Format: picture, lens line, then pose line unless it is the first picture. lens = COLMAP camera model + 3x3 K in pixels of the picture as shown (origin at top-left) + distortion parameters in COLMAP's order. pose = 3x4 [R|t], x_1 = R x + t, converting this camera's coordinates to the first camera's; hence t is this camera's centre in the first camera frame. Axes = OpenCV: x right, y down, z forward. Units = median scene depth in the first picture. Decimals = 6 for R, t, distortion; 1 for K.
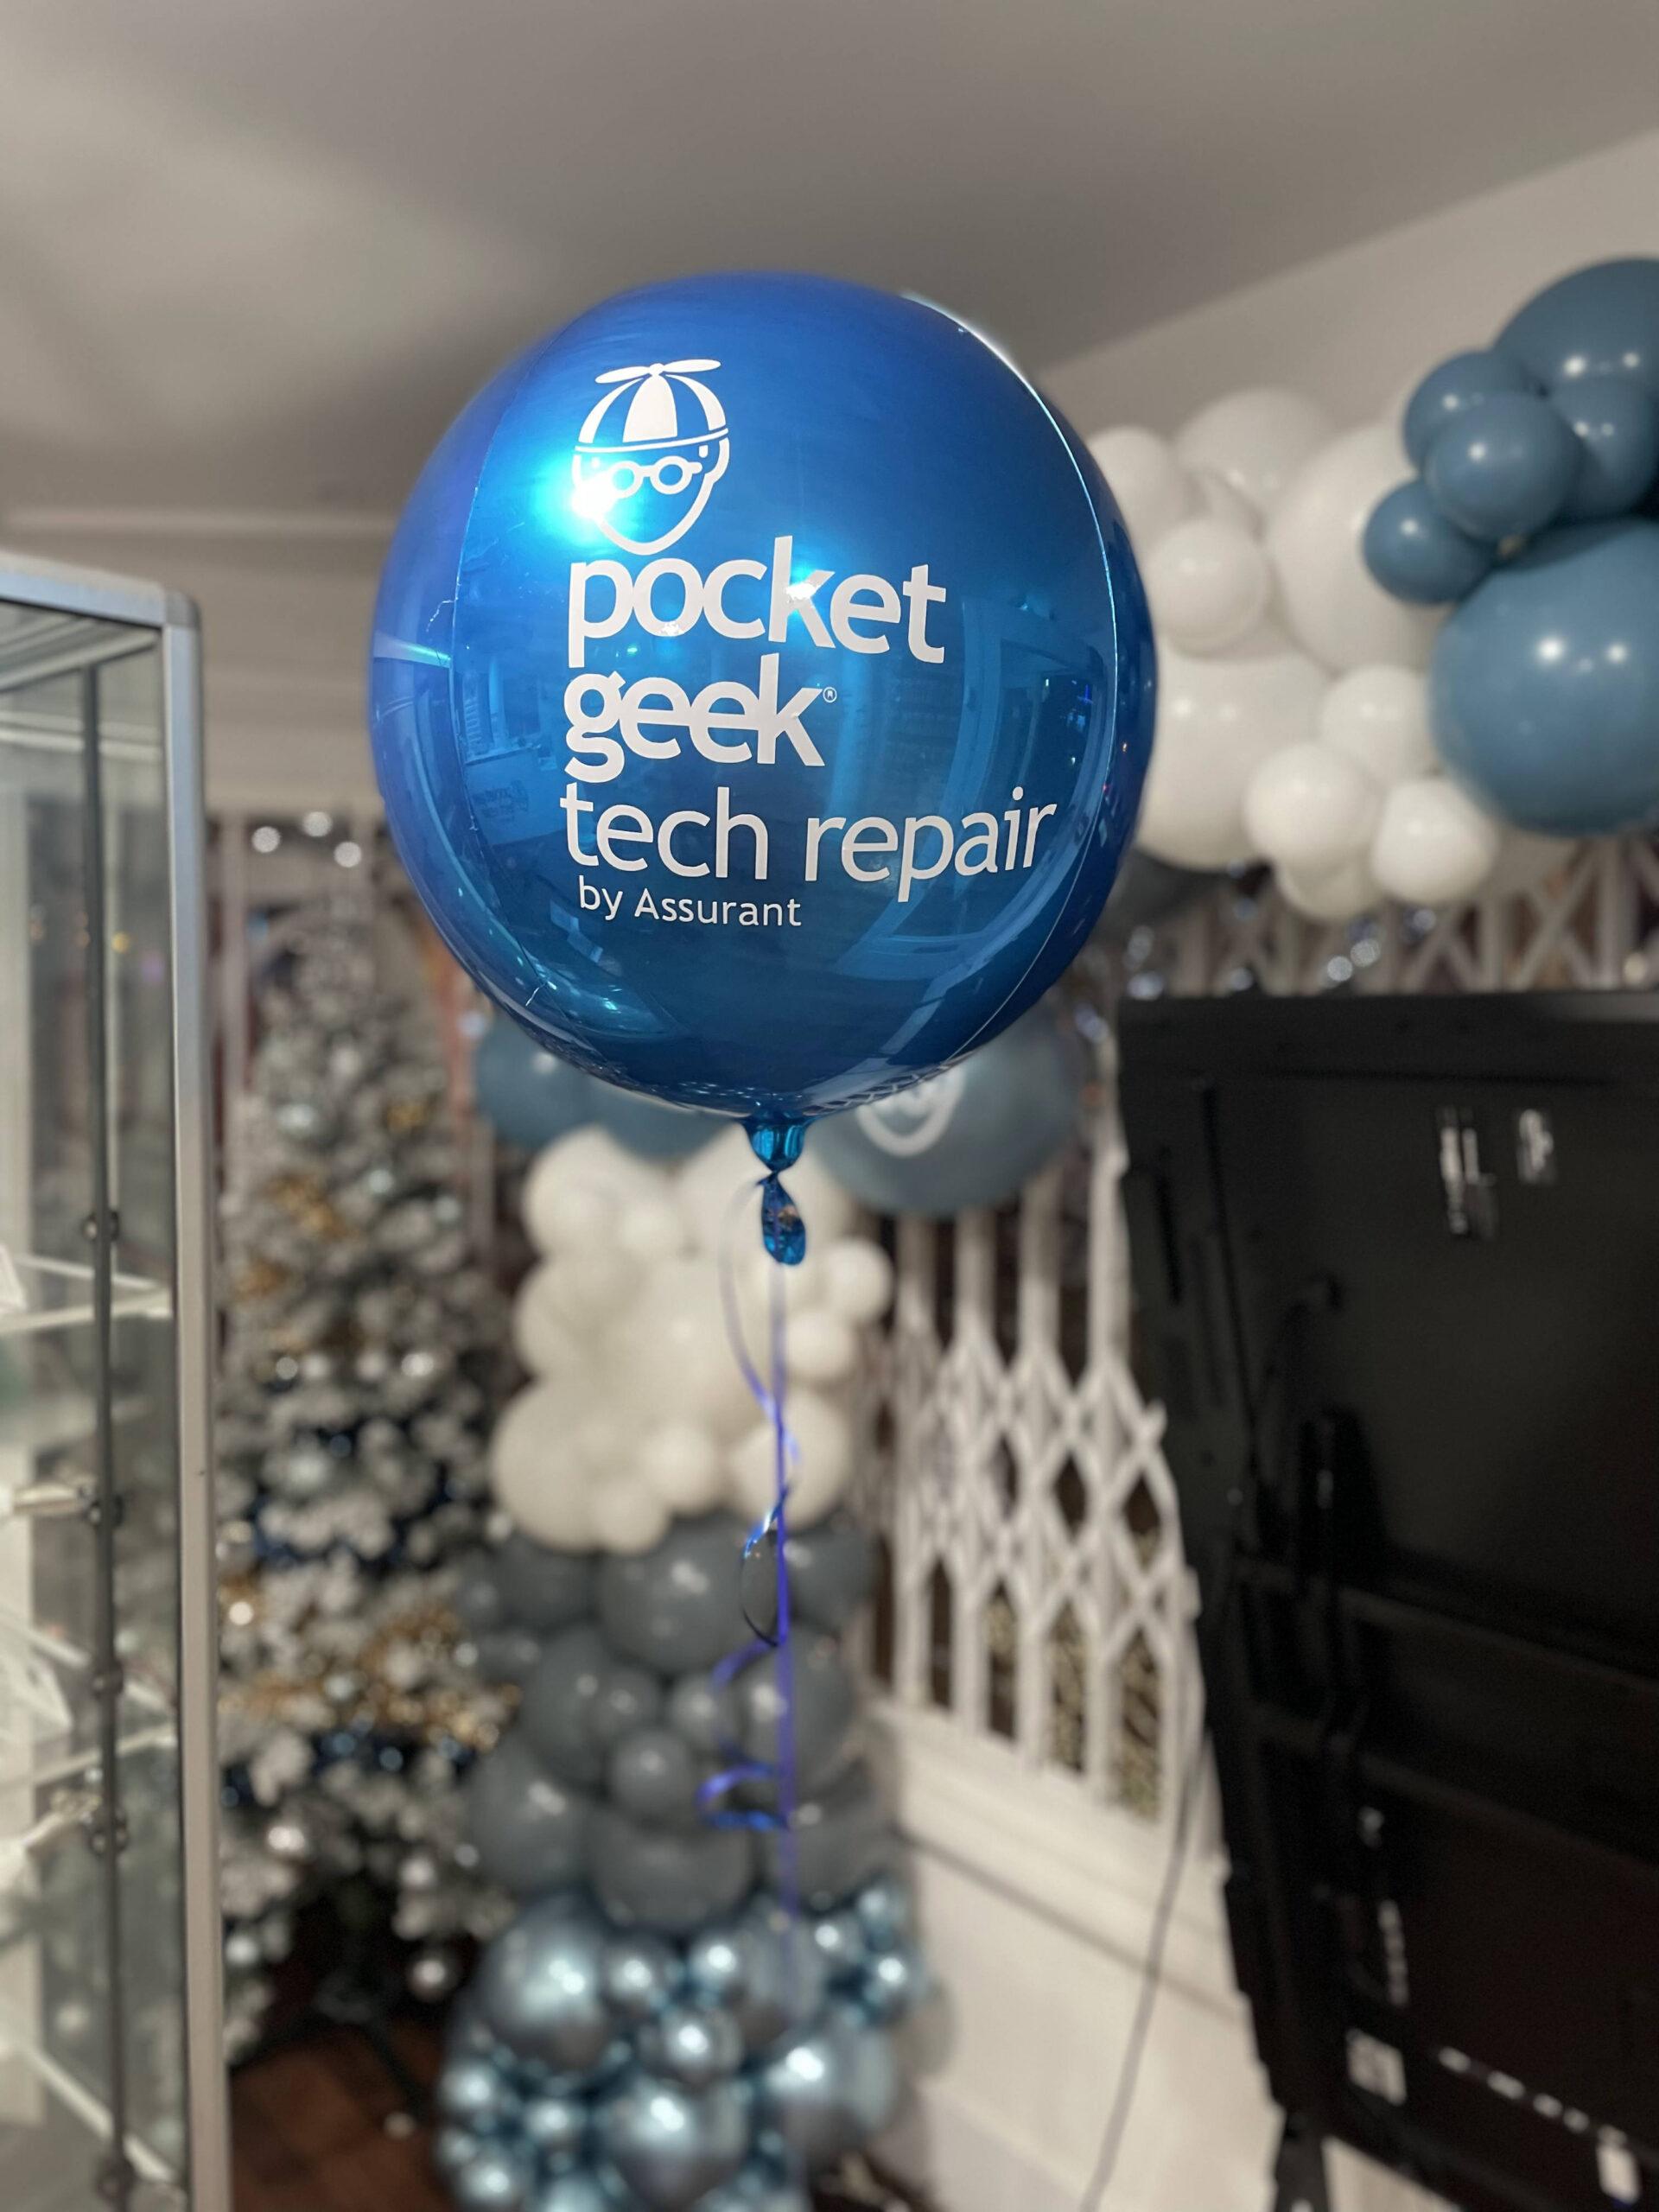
lens RADIAL K [[1719.0, 0, 824.2], [0, 1719.0, 1105.1], [0, 0, 1]] dist [-0.003837, -0.010390]
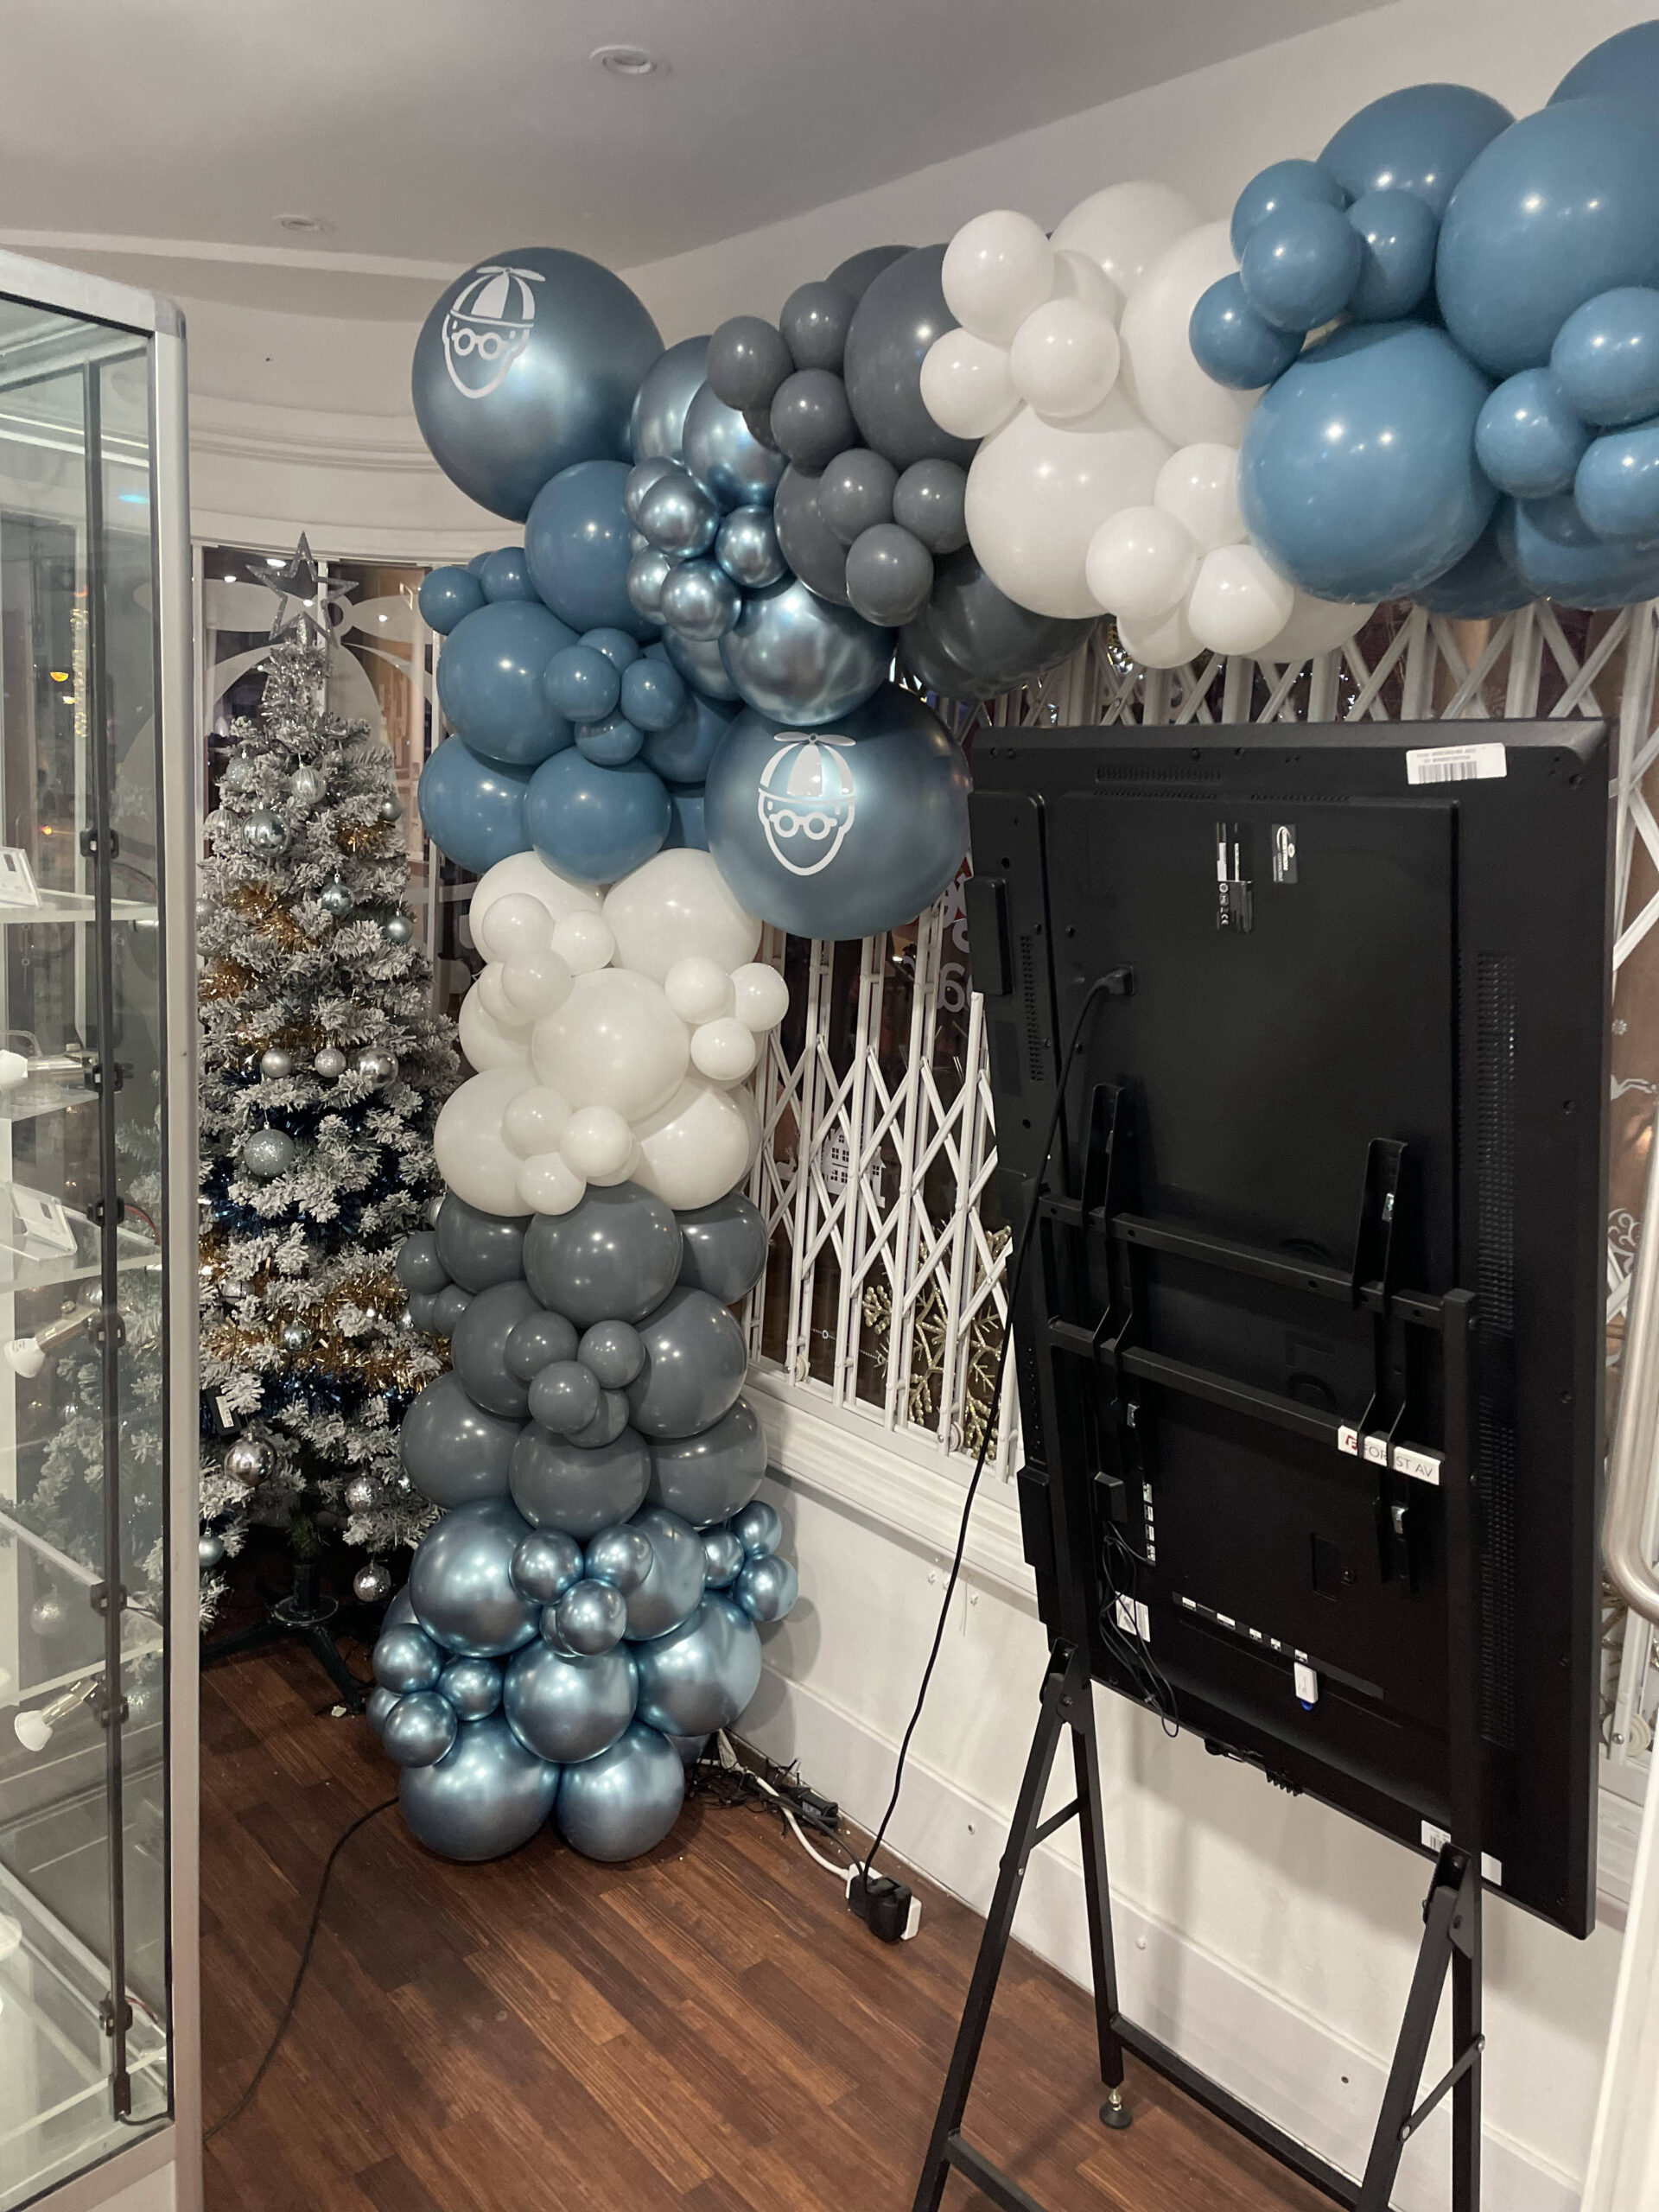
lens RADIAL K [[1656.1, 0, 838.8], [0, 1656.1, 1108.8], [0, 0, 1]] dist [0.068374, -0.128608]
pose [[0.997938, 0.047553, 0.043106, 0.025974], [-0.052640, 0.990658, 0.125800, 0.035577], [-0.036722, -0.127809, 0.991119, -0.096904]]
